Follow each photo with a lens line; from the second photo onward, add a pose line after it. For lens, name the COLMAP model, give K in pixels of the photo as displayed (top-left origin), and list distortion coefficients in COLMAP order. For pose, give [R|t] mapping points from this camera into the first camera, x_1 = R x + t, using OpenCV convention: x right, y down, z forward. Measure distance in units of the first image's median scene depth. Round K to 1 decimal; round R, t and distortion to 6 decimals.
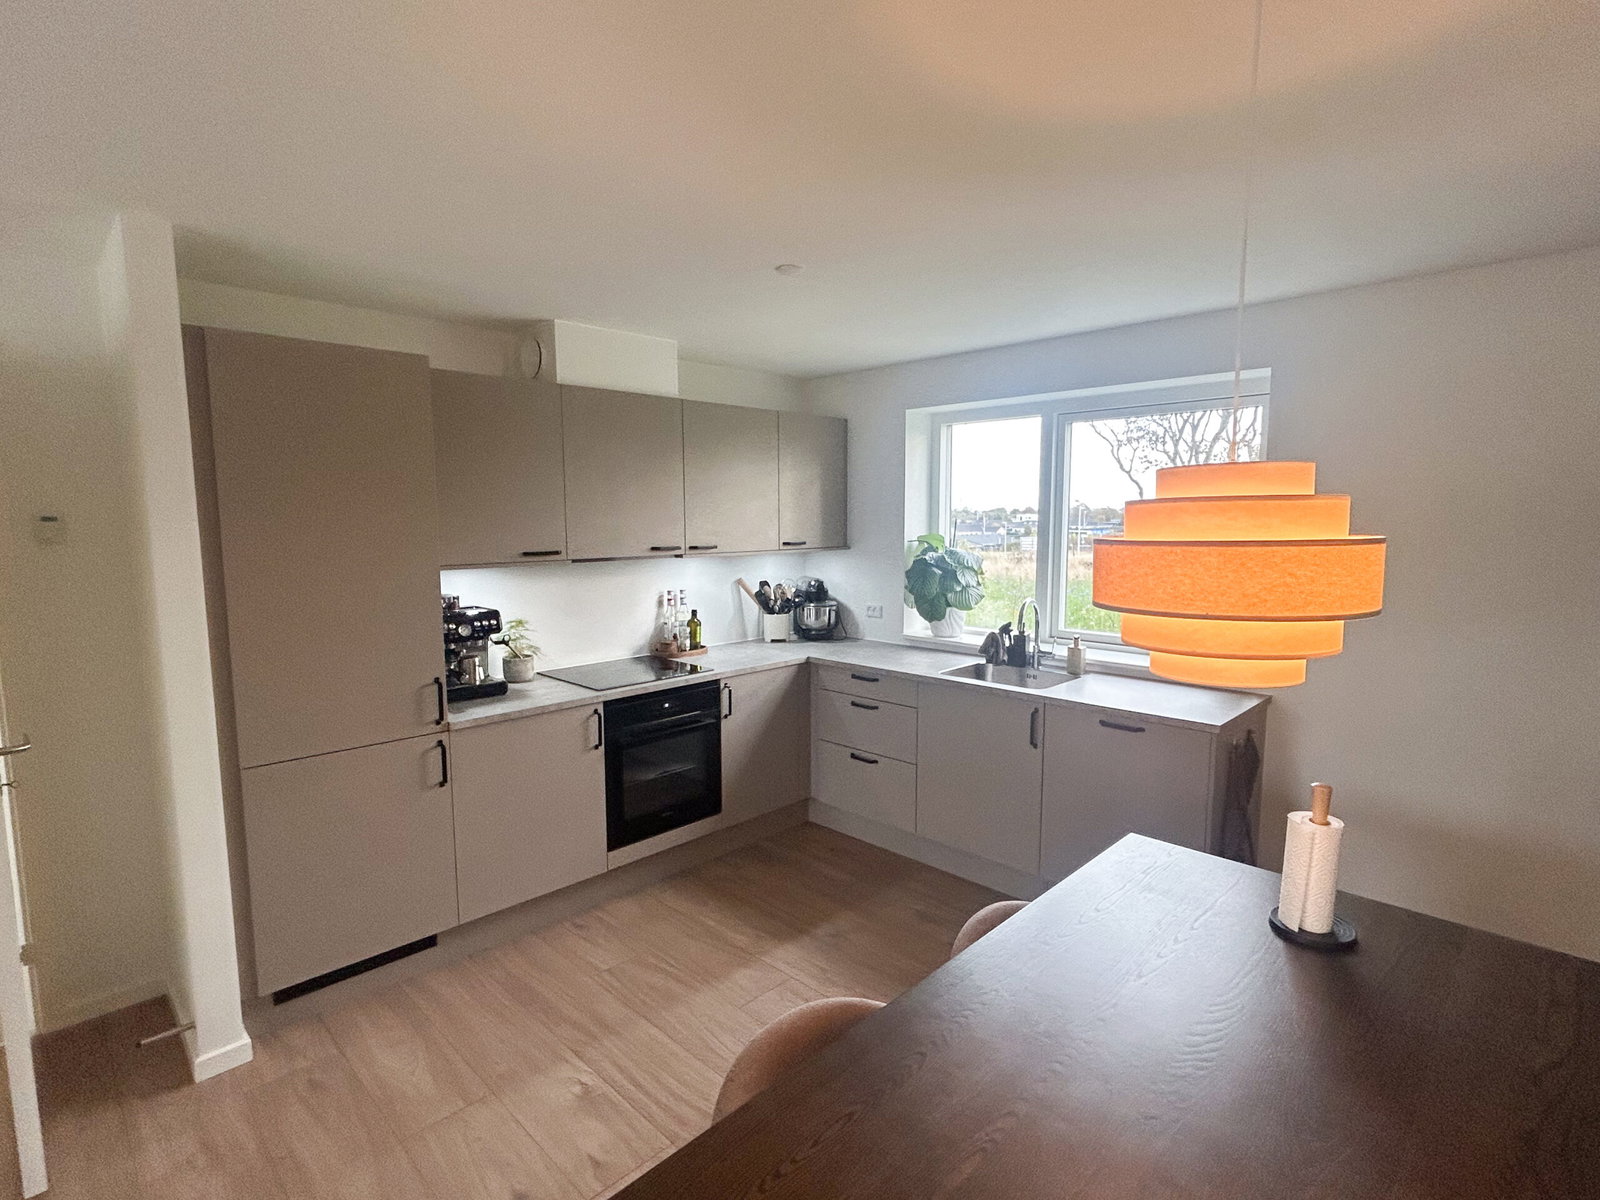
lens RADIAL K [[800.1, 0, 794.9], [0, 800.1, 601.8], [0, 0, 1]] dist [0.009969, -0.007157]
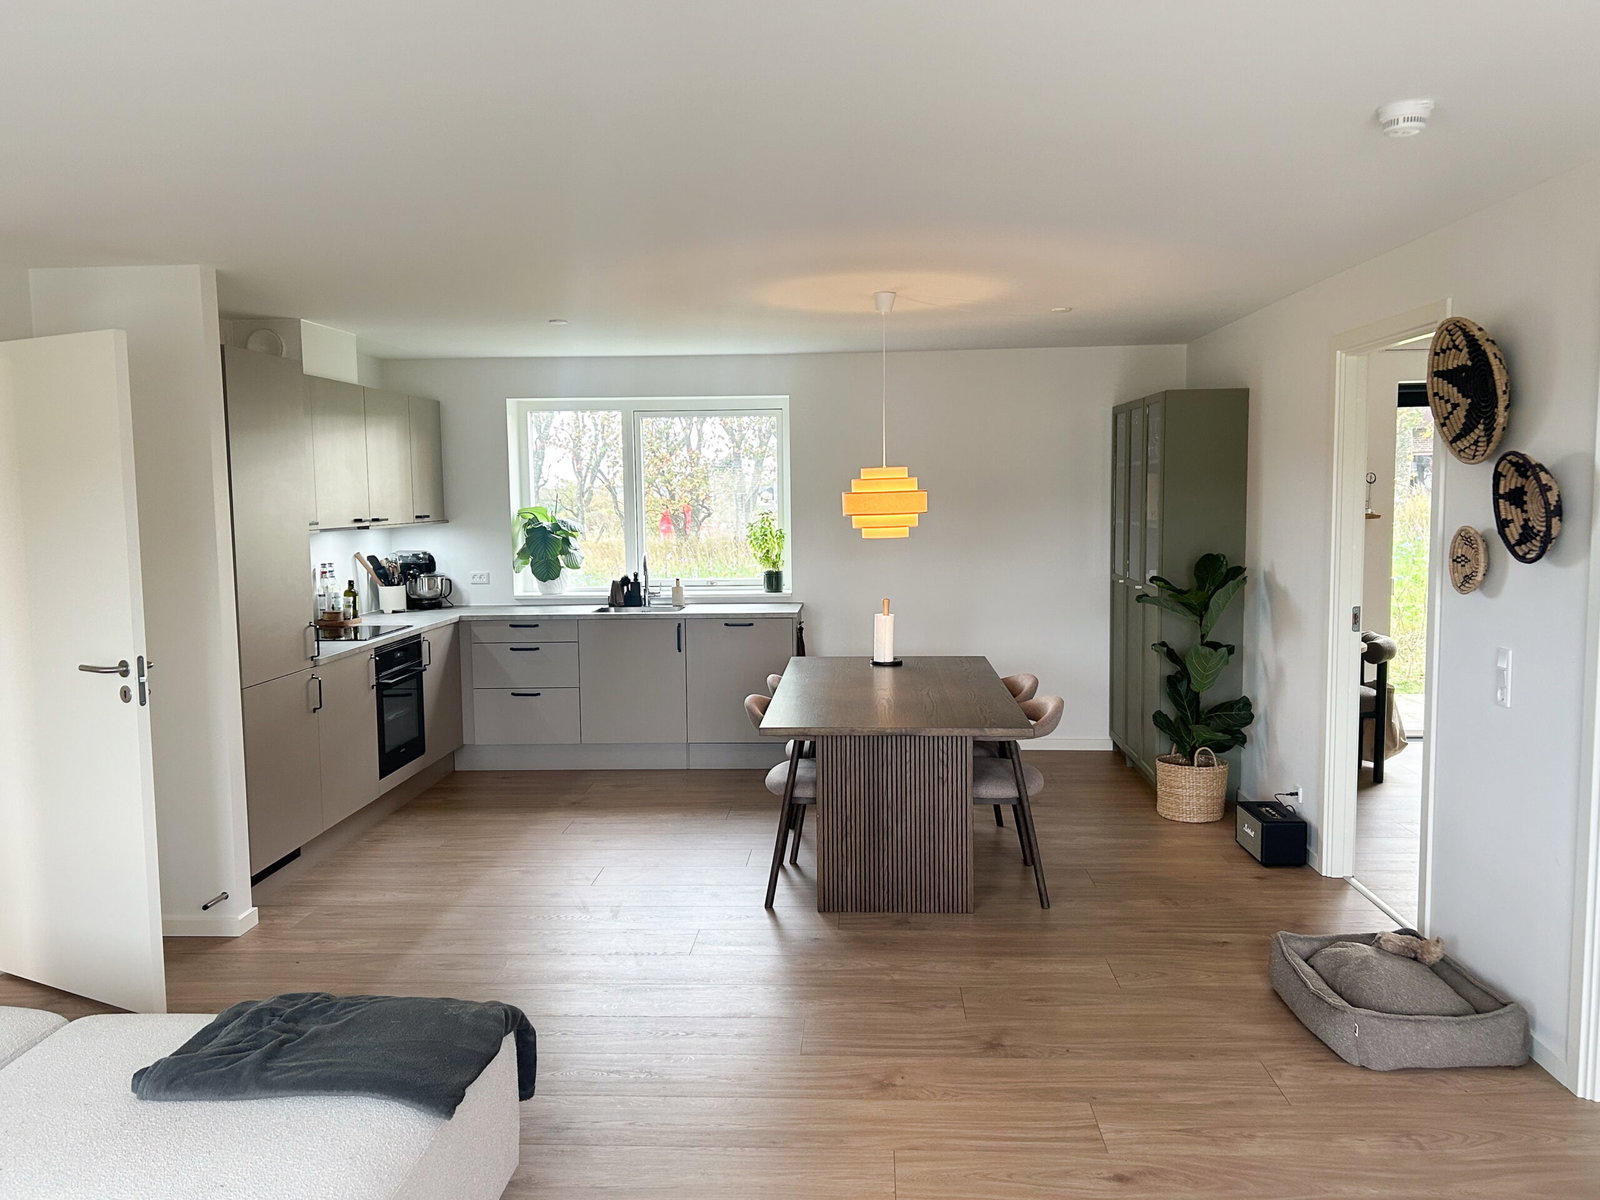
lens RADIAL K [[1241.7, 0, 800.0], [0, 1241.7, 600.0], [0, 0, 1]] dist [0.117334, -0.191009]
pose [[0.748717, -0.064079, 0.659785, -0.842045], [0.082601, 0.996578, 0.003054, 0.086157], [-0.657723, 0.052212, 0.751448, -0.682942]]
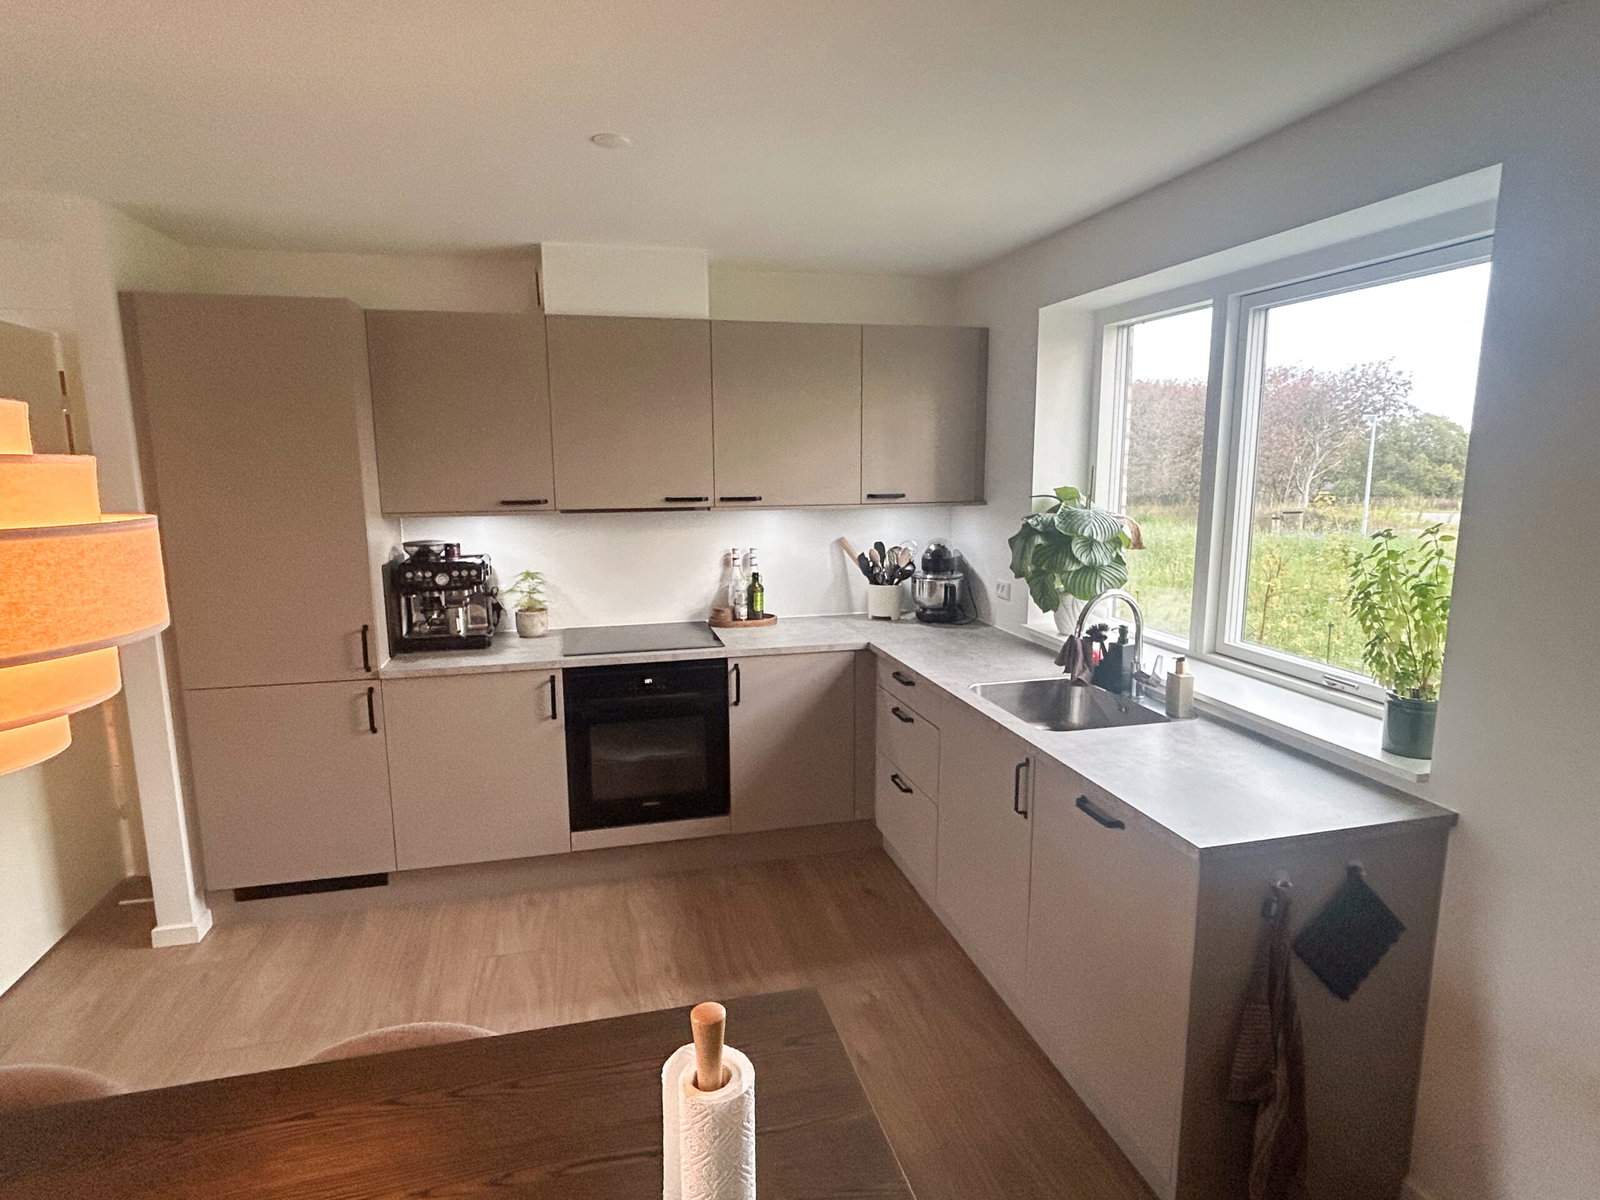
lens RADIAL K [[883.0, 0, 794.5], [0, 883.0, 602.3], [0, 0, 1]] dist [0.002456, -0.001321]
pose [[0.853919, 0.083953, -0.513590, 0.422775], [-0.053724, 0.995850, 0.073459, -0.032018], [0.517626, -0.035136, 0.854885, 0.244047]]
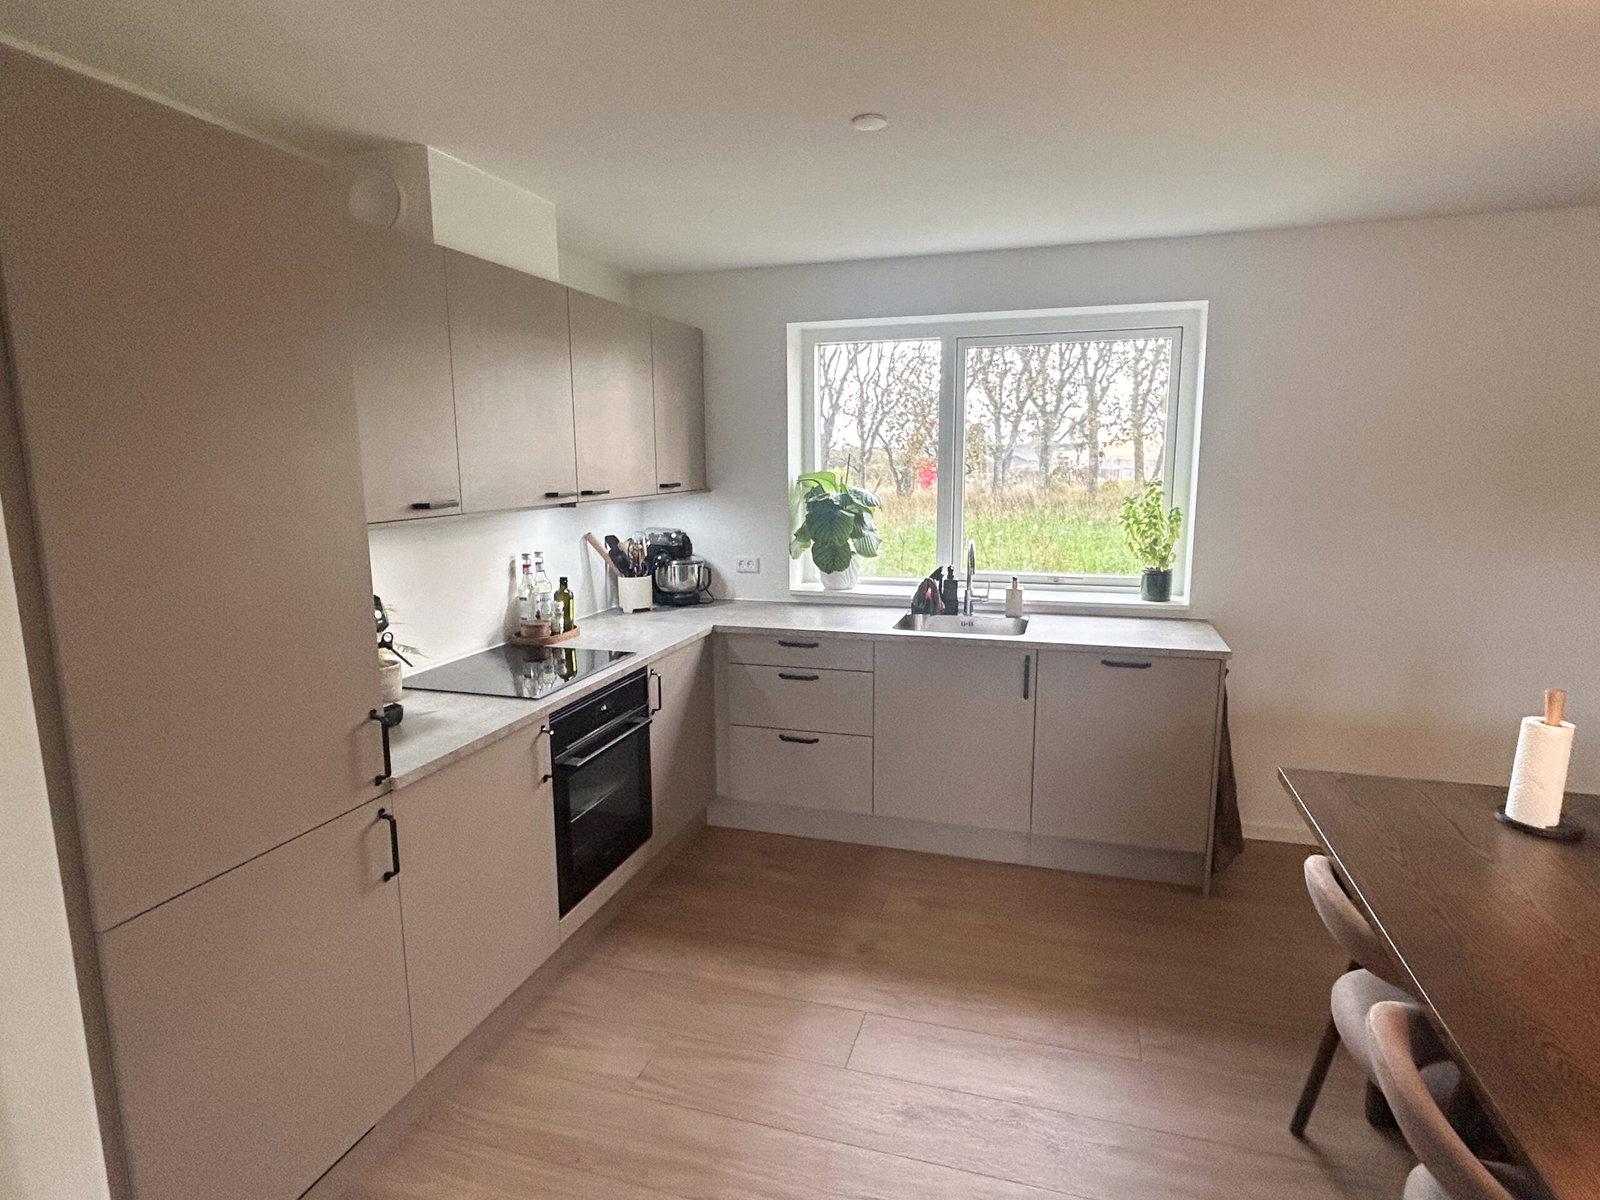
lens RADIAL K [[883.0, 0, 794.5], [0, 883.0, 602.3], [0, 0, 1]] dist [0.002456, -0.001321]
pose [[0.887206, -0.080777, 0.454248, -0.336977], [0.056055, 0.996133, 0.067655, -0.011482], [-0.457956, -0.034561, 0.888303, 0.183984]]
